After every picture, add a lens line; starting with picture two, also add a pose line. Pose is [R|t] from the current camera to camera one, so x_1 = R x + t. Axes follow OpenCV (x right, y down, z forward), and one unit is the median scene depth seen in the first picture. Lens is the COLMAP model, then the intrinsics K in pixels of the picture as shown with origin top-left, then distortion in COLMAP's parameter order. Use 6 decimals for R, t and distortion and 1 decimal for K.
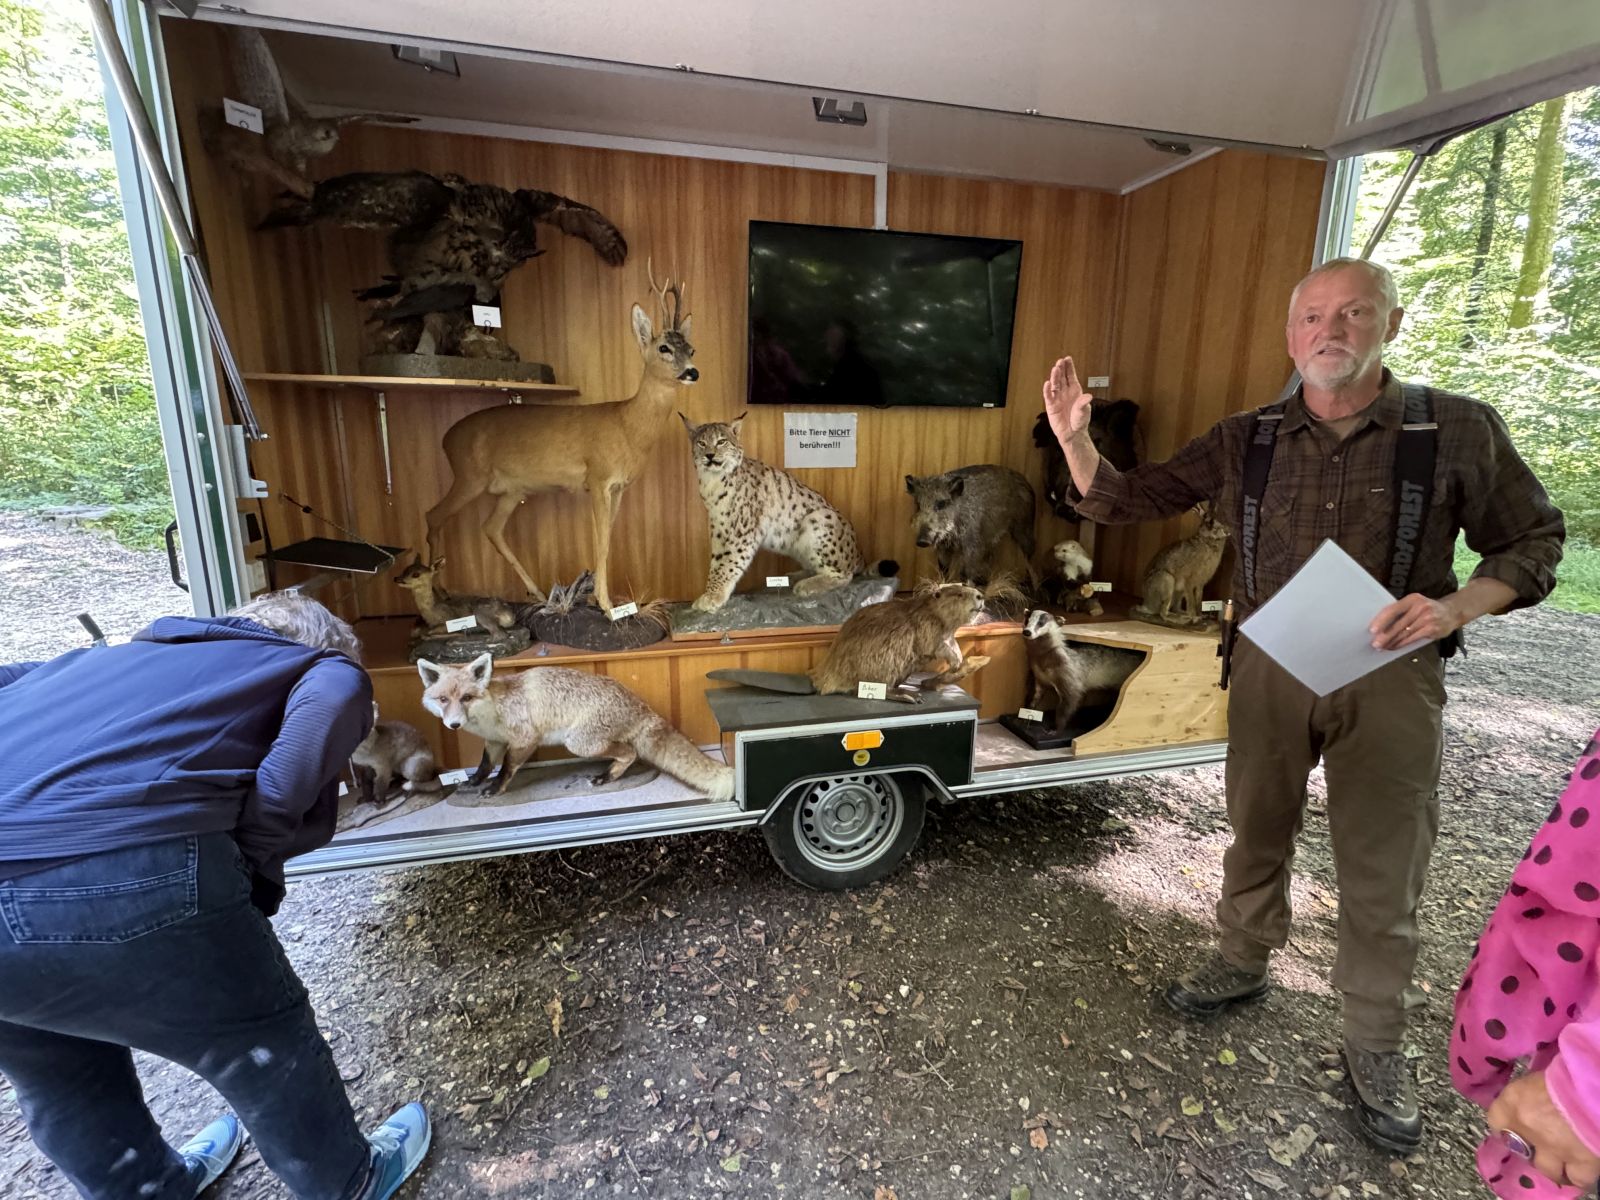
lens RADIAL K [[736.7, 0, 800.3], [0, 736.7, 600.1], [0, 0, 1]] dist [-0.000226, 0.000541]
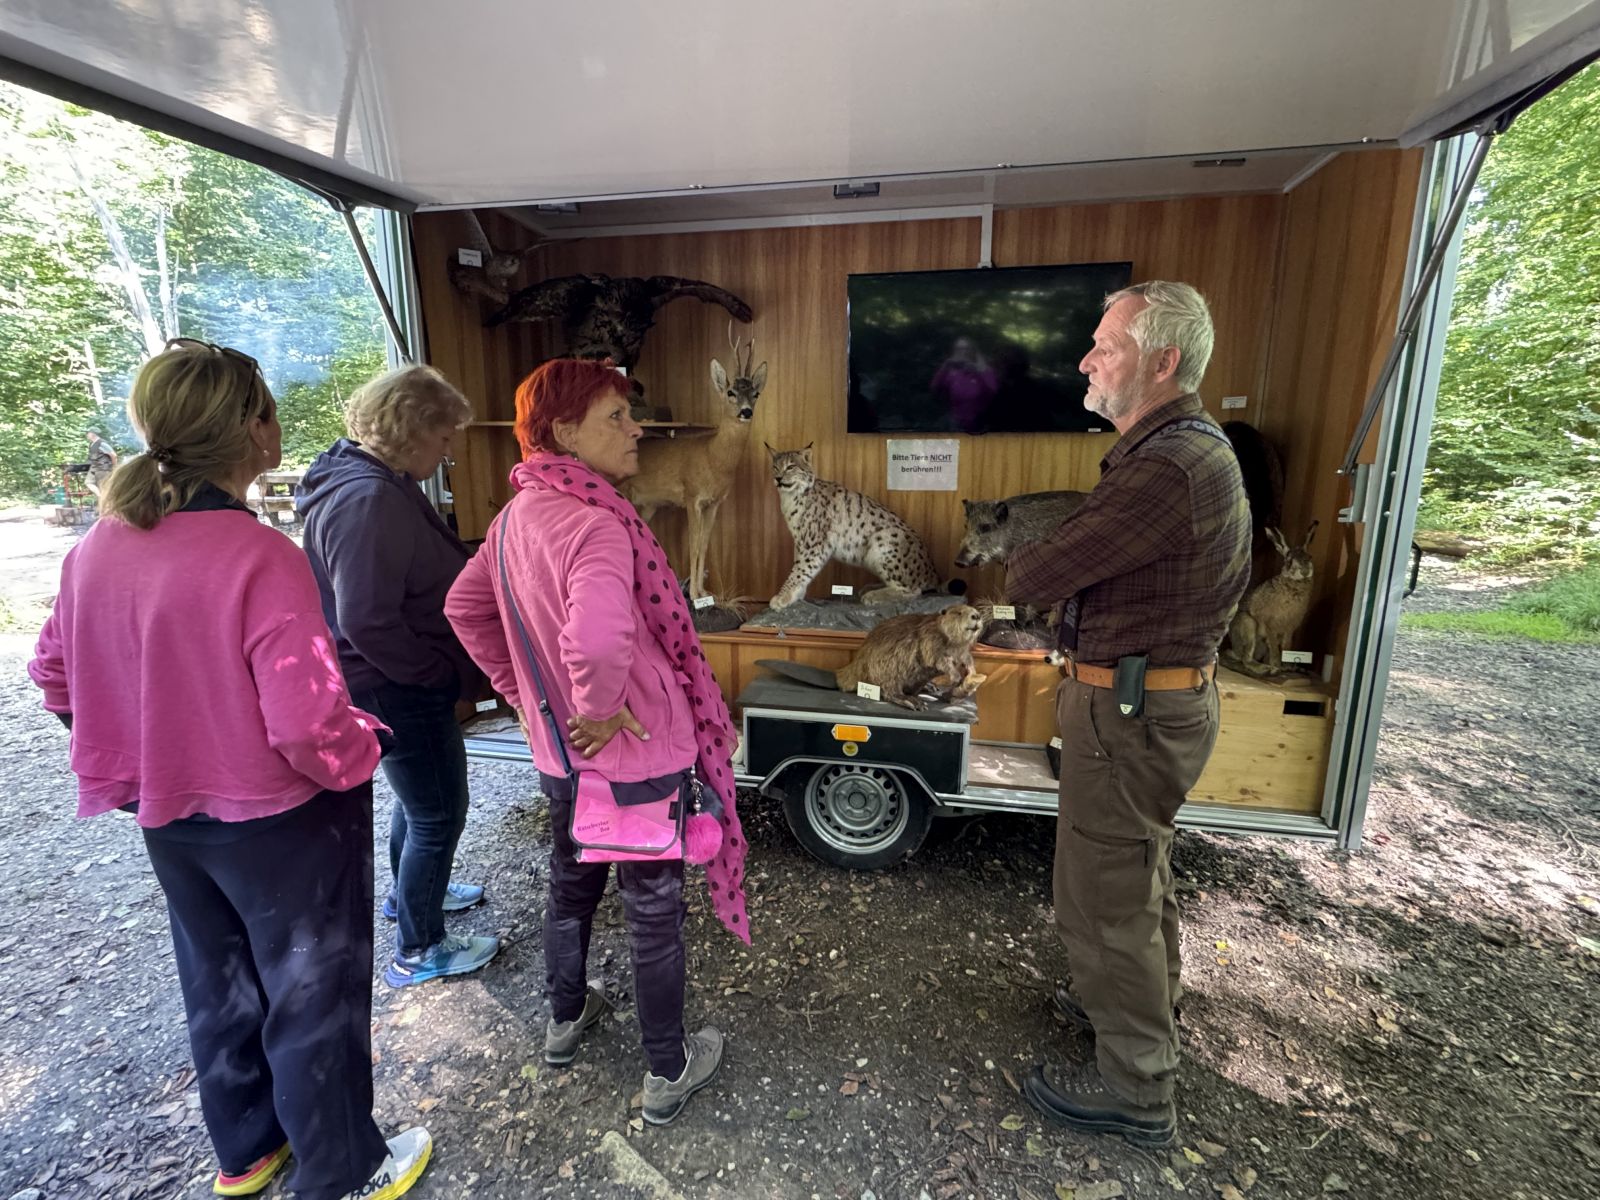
lens RADIAL K [[736.7, 0, 794.8], [0, 736.7, 599.0], [0, 0, 1]] dist [-0.000226, 0.000541]
pose [[0.898506, 0.084918, -0.430670, 0.412368], [-0.094666, 0.995508, -0.001210, -0.003644], [0.428633, 0.041857, 0.902509, -0.052538]]
